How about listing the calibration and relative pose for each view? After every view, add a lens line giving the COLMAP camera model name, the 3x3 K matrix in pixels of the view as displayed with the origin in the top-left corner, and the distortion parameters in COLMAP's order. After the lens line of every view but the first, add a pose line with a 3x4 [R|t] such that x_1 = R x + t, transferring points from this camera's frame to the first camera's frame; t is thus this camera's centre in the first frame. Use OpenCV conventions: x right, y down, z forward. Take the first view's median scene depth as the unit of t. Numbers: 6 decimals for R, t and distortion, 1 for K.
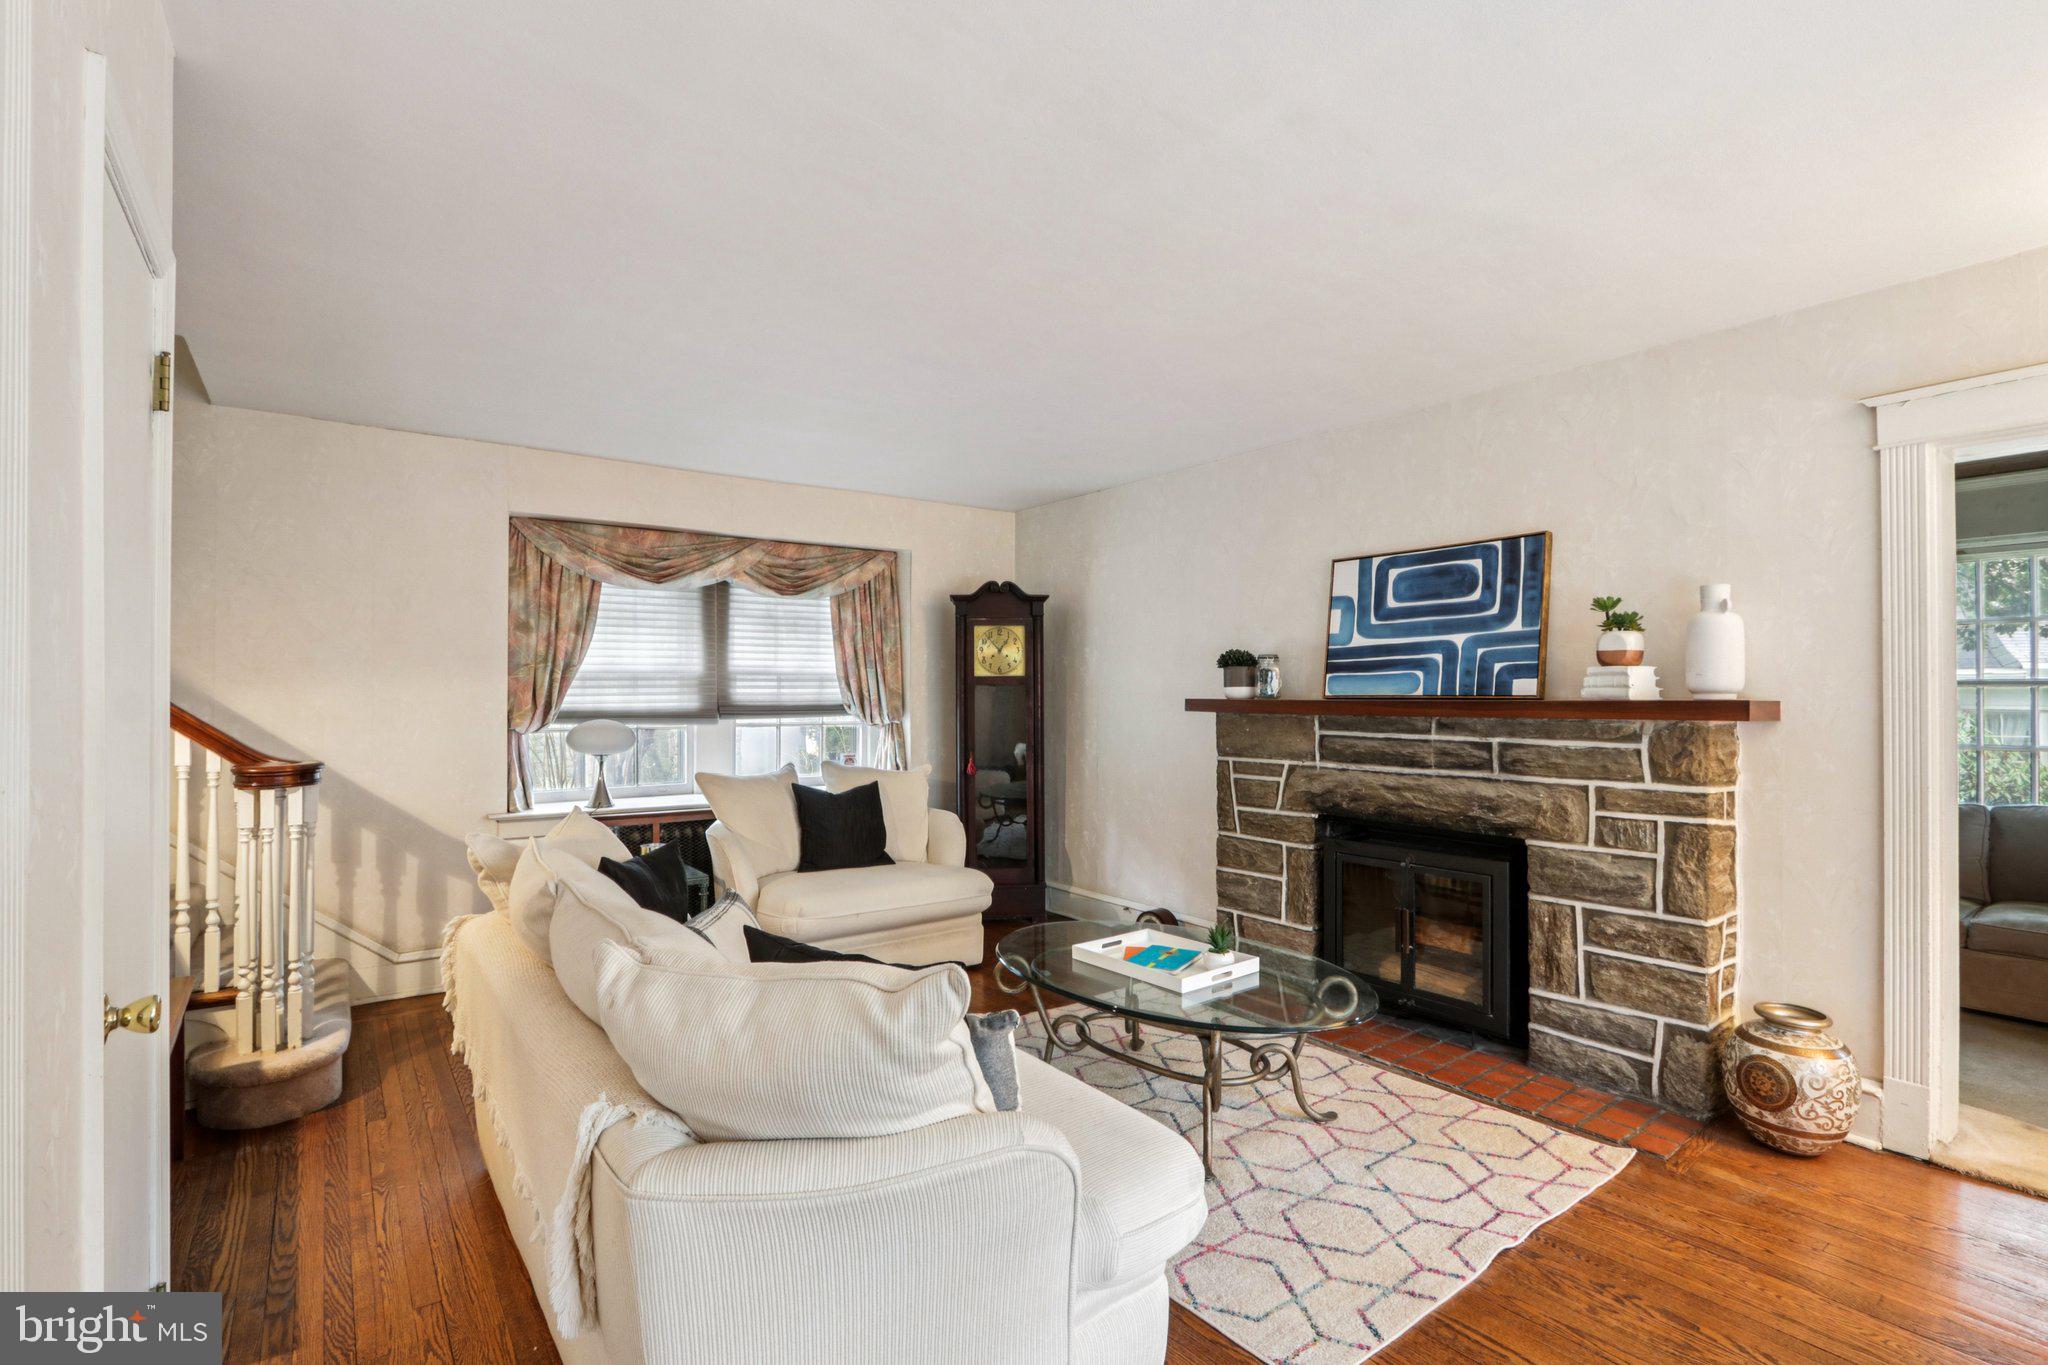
lens RADIAL K [[954.7, 0, 1021.5], [0, 954.7, 692.3], [0, 0, 1]] dist [-0.002992, -0.000167]
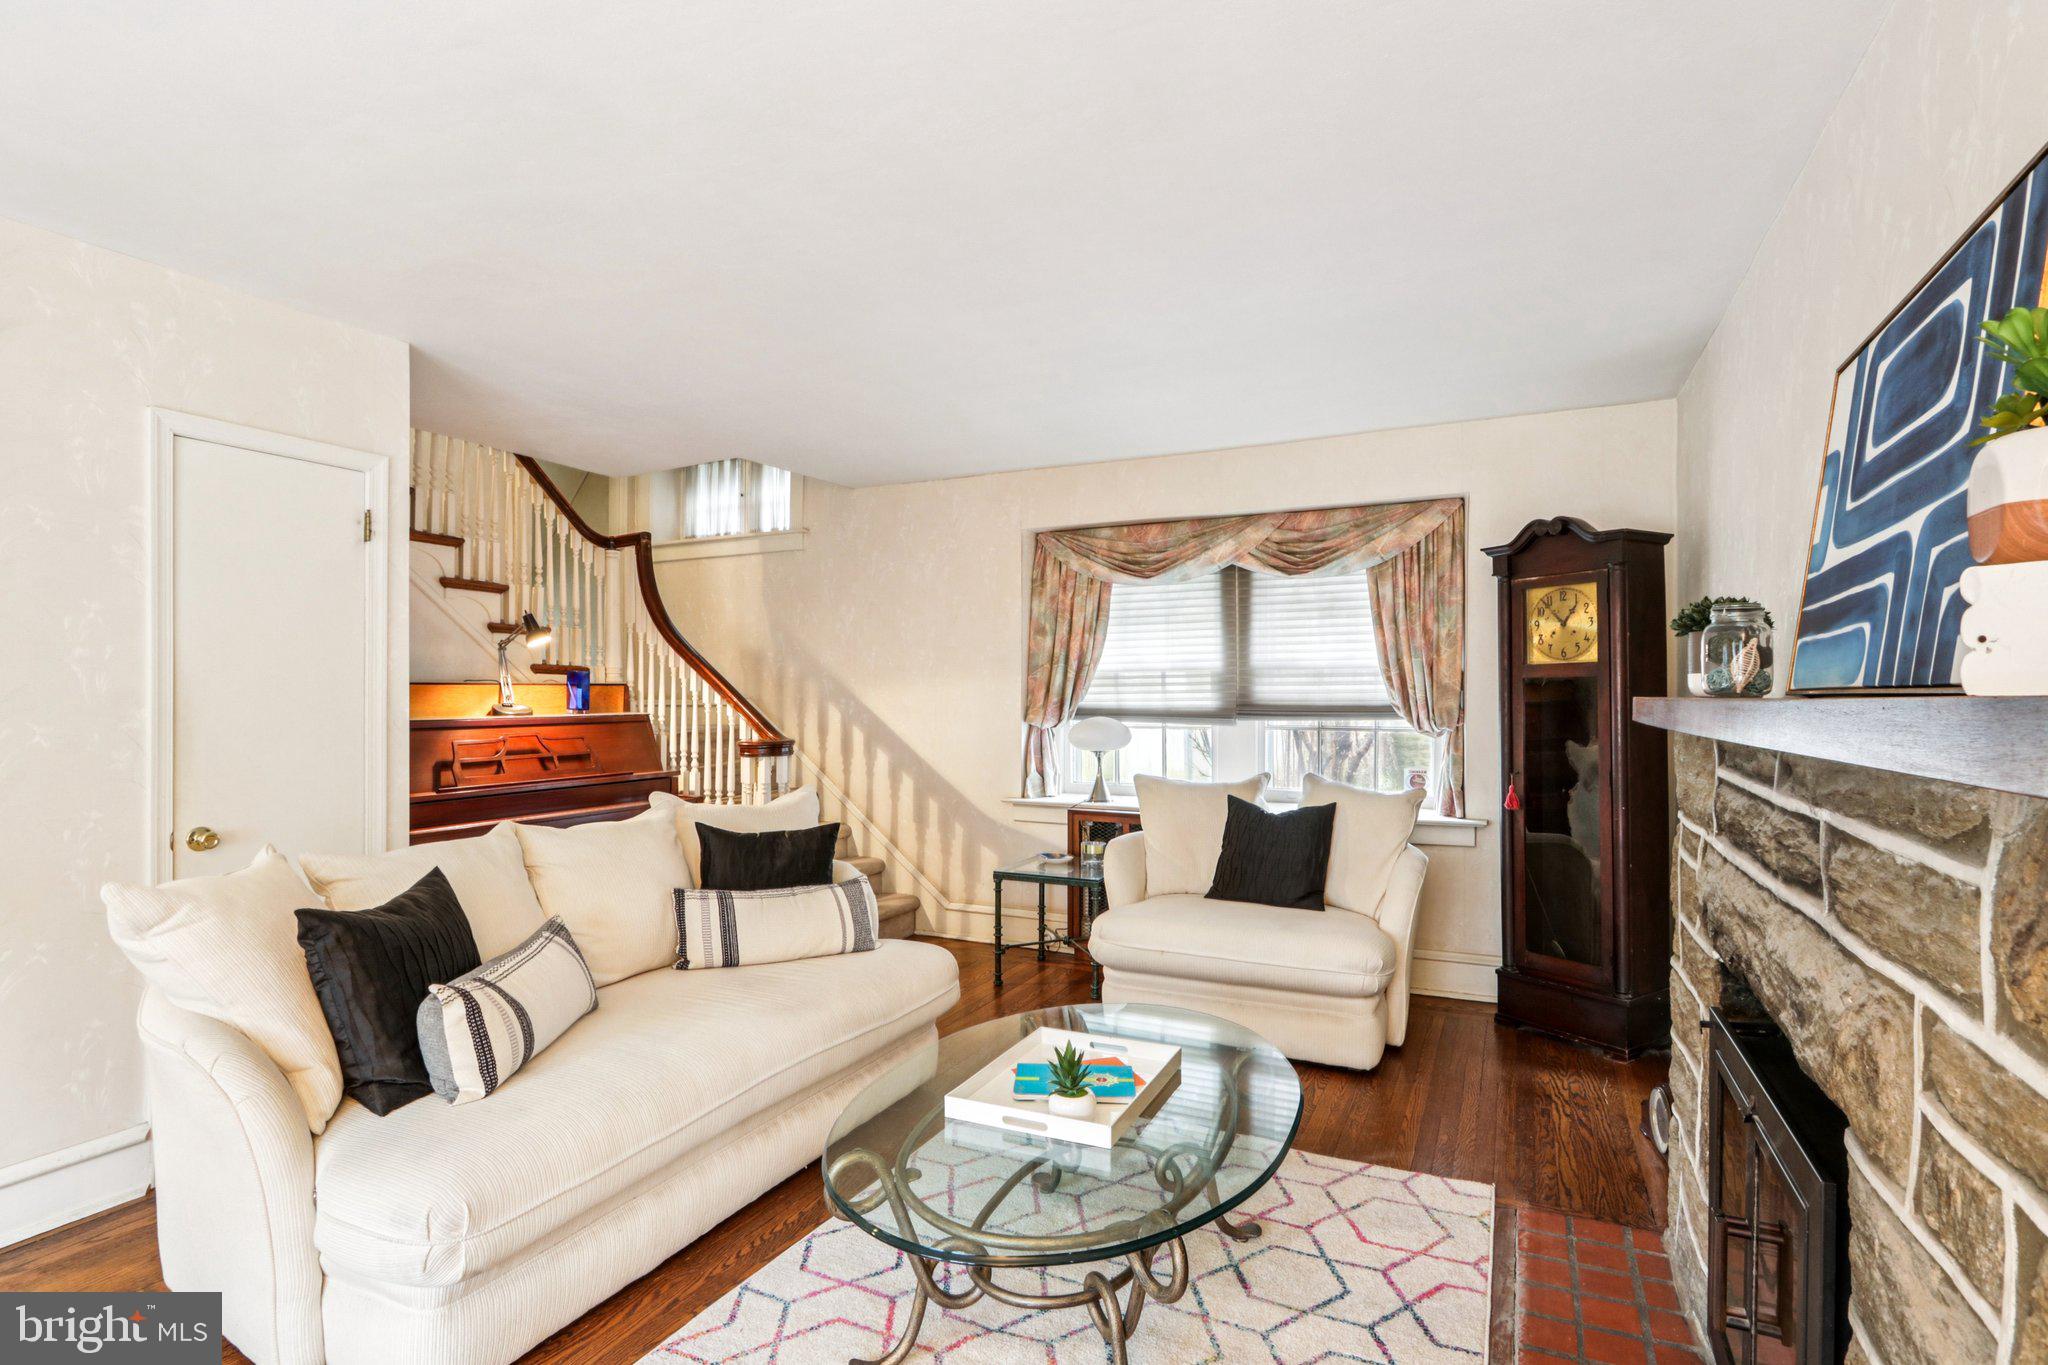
lens RADIAL K [[1022.8, 0, 1027.7], [0, 1022.8, 692.2], [0, 0, 1]] dist [0.000047, -0.000163]
pose [[0.464684, -0.003618, -0.885469, 0.610734], [0.001818, 0.999993, -0.003132, 0.006515], [0.885475, -0.000154, 0.464688, 0.510045]]
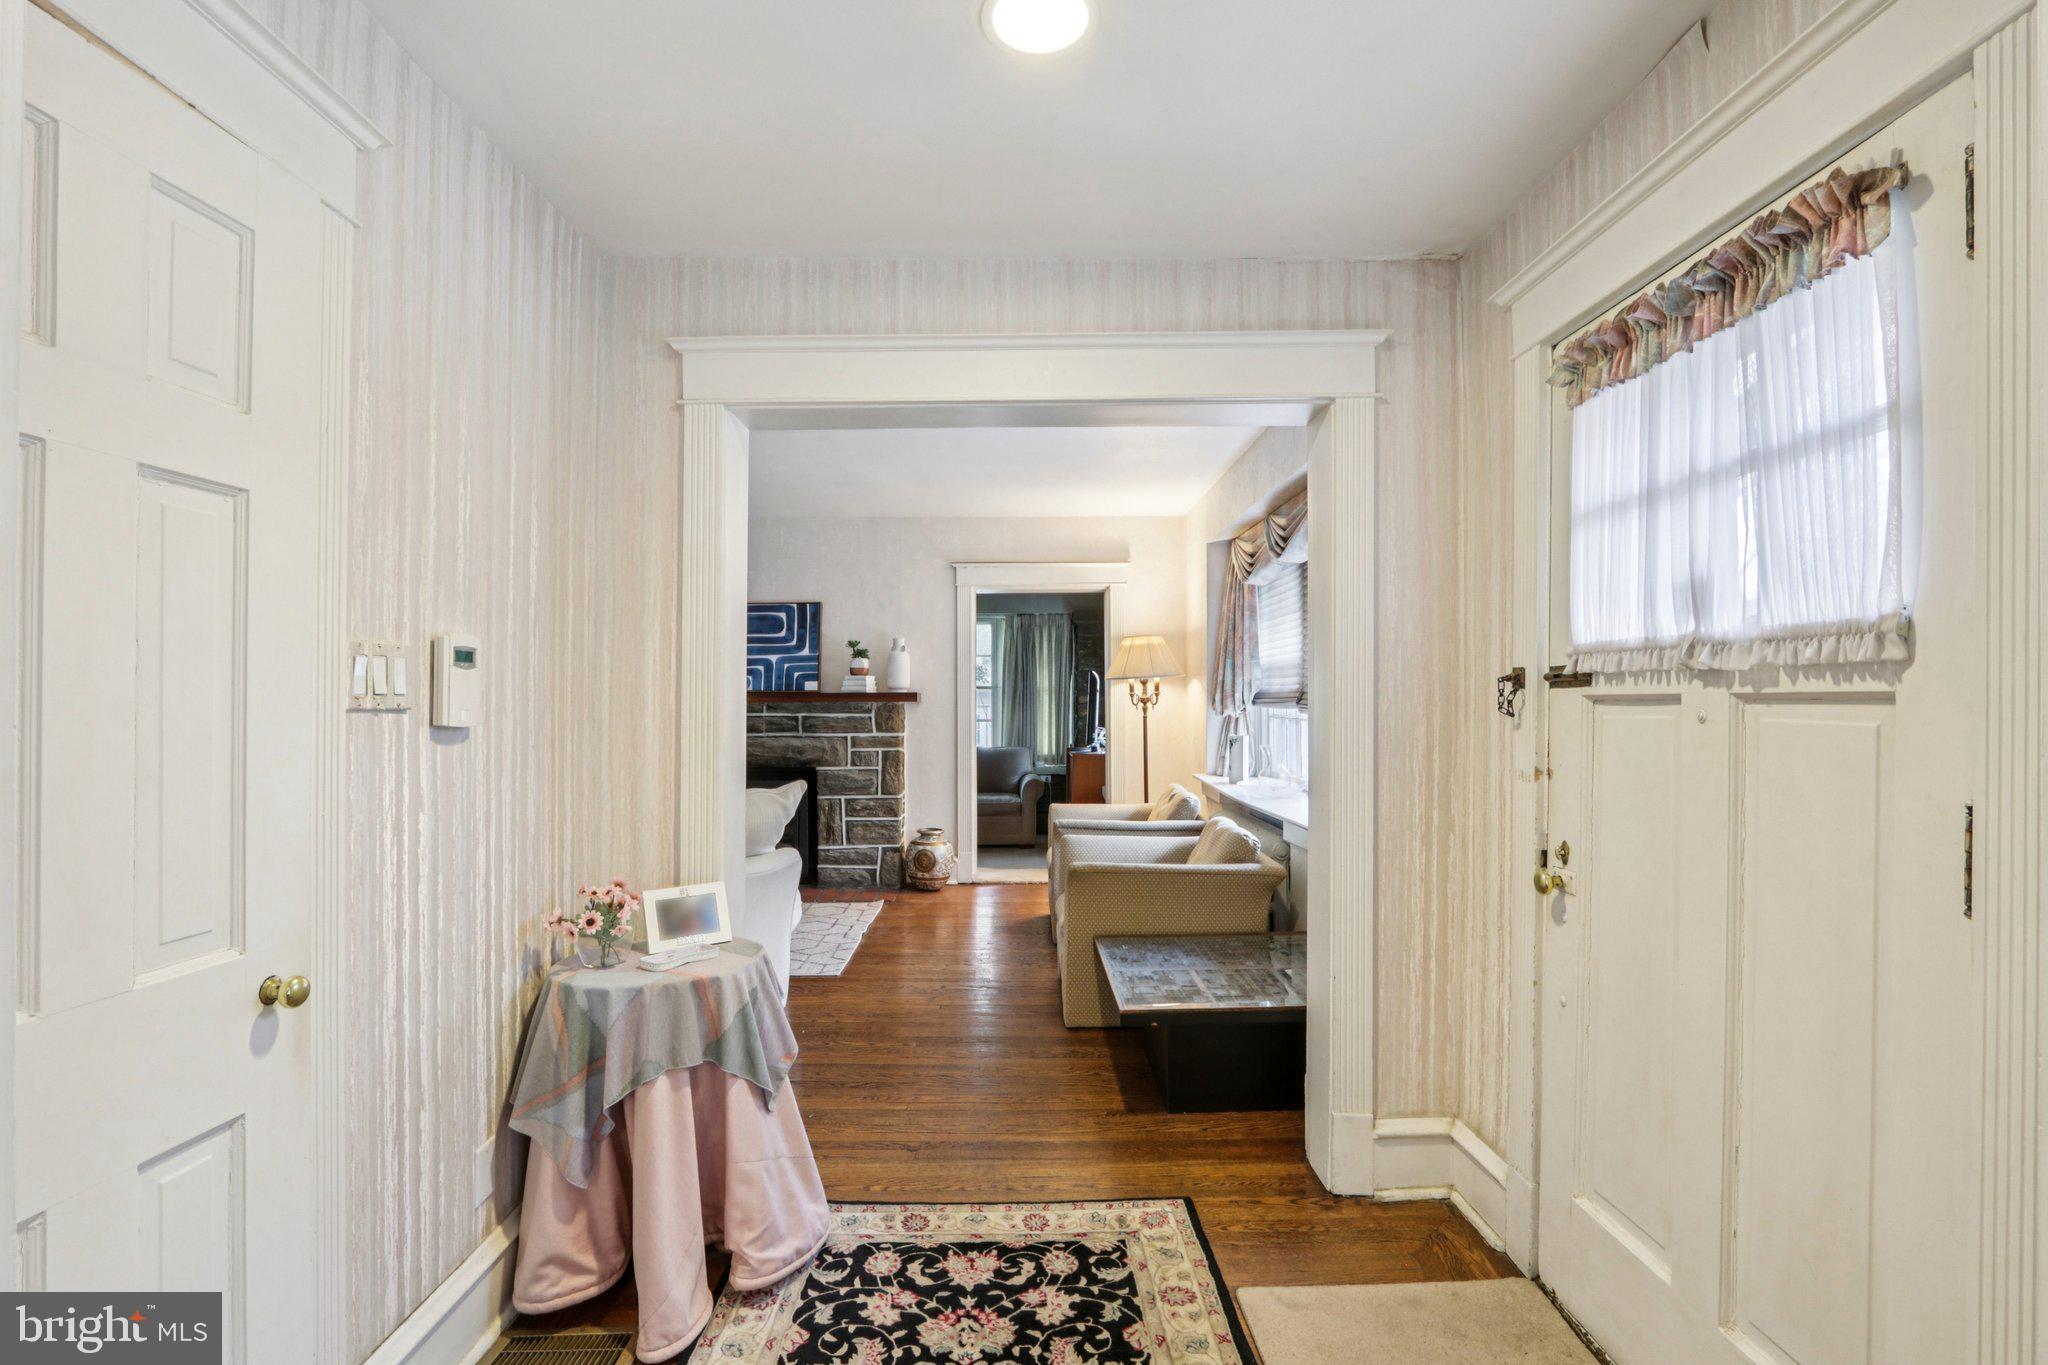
lens RADIAL K [[946.3, 0, 1014.6], [0, 946.3, 706.1], [0, 0, 1]] dist [-0.001749, -0.000034]
pose [[0.605075, -0.001151, 0.796168, -0.616276], [-0.002220, 0.999993, 0.003133, 0.024124], [-0.796165, -0.003664, 0.605068, -0.372675]]
